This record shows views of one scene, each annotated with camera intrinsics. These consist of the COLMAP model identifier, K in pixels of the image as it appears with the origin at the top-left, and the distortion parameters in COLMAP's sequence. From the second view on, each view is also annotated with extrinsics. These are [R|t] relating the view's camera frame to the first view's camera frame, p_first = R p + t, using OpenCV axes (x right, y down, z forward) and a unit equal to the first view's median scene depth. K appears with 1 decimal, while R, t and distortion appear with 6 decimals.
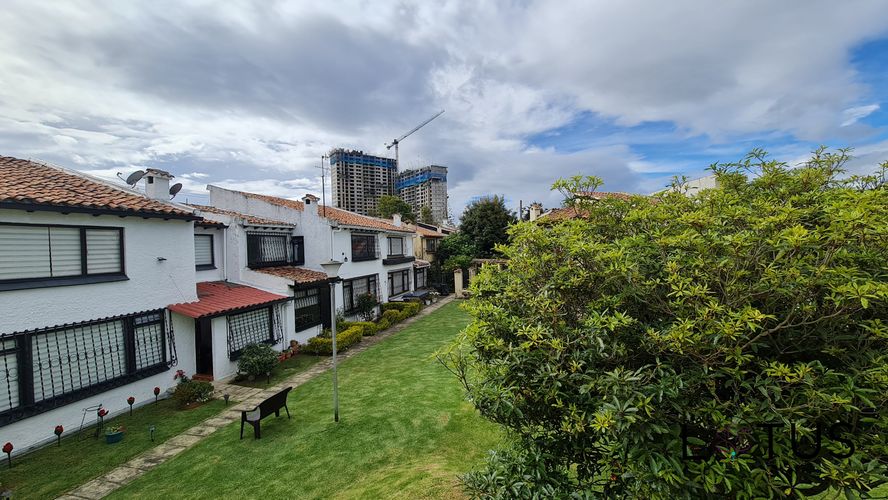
lens RADIAL K [[351.4, 0, 444.0], [0, 351.4, 250.0], [0, 0, 1]] dist [0.009417, 0.000243]
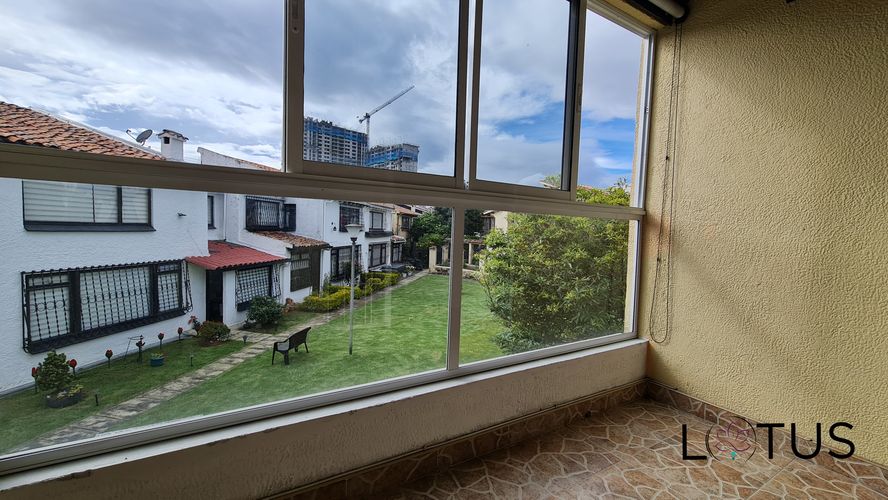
lens RADIAL K [[351.4, 0, 444.0], [0, 351.4, 250.0], [0, 0, 1]] dist [0.009417, 0.000243]
pose [[0.992984, 0.058265, 0.102895, -0.063348], [-0.063617, 0.996745, 0.049522, 0.019318], [-0.099674, -0.055720, 0.993459, -0.119166]]
